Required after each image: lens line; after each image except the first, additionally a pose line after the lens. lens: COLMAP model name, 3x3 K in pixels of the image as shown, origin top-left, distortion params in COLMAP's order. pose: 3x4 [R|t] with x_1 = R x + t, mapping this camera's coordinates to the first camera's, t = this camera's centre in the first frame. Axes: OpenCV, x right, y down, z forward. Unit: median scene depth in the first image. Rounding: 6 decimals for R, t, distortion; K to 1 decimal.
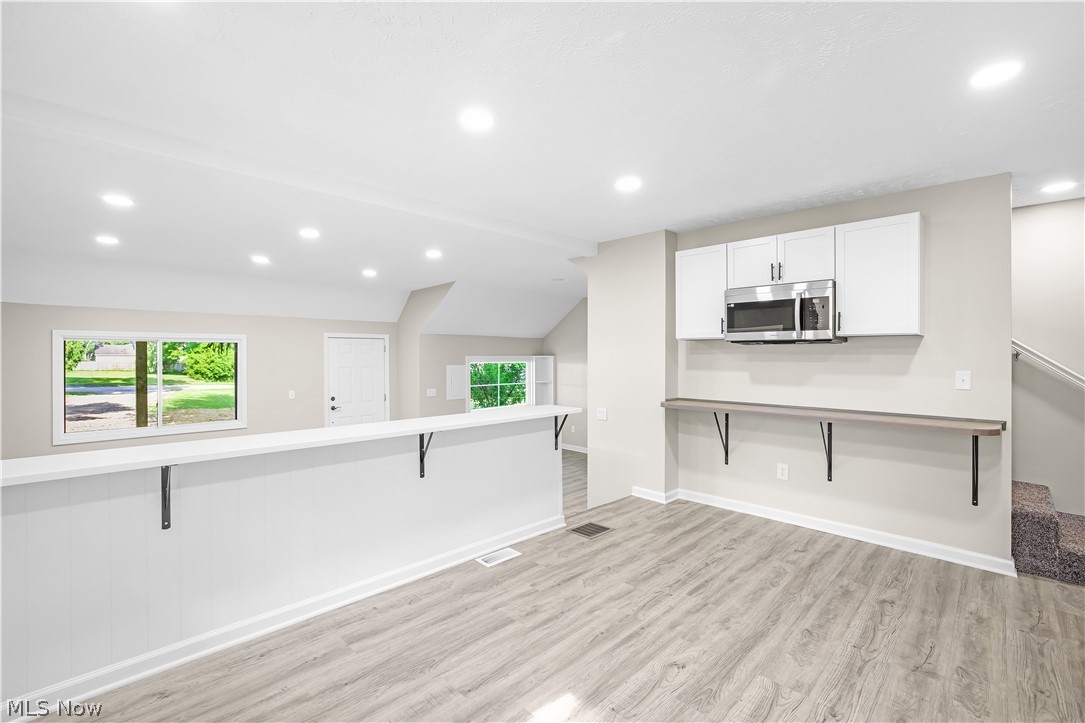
lens RADIAL K [[474.0, 0, 536.3], [0, 474.0, 357.5], [0, 0, 1]] dist [-0.041315, 0.015090]
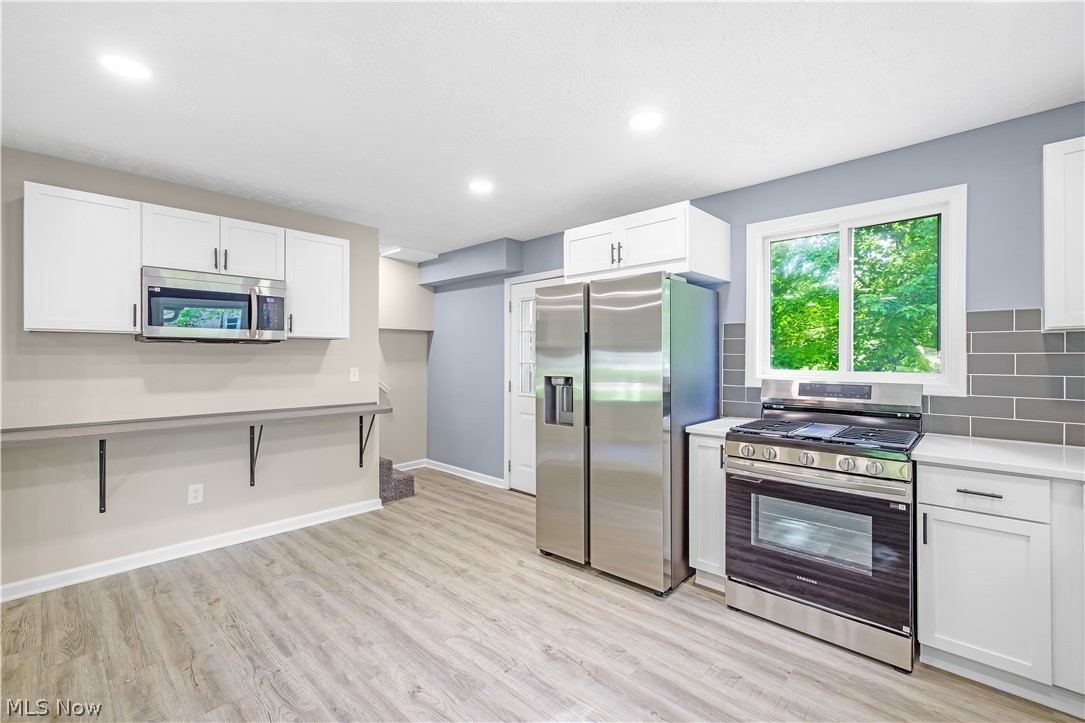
lens RADIAL K [[462.2, 0, 536.8], [0, 462.2, 361.0], [0, 0, 1]] dist [-0.001663, 0.000502]
pose [[-0.027669, -0.010482, 0.999562, -0.412778], [0.004110, 0.999935, 0.010600, -0.003225], [-0.999609, 0.004402, -0.027624, 0.523804]]
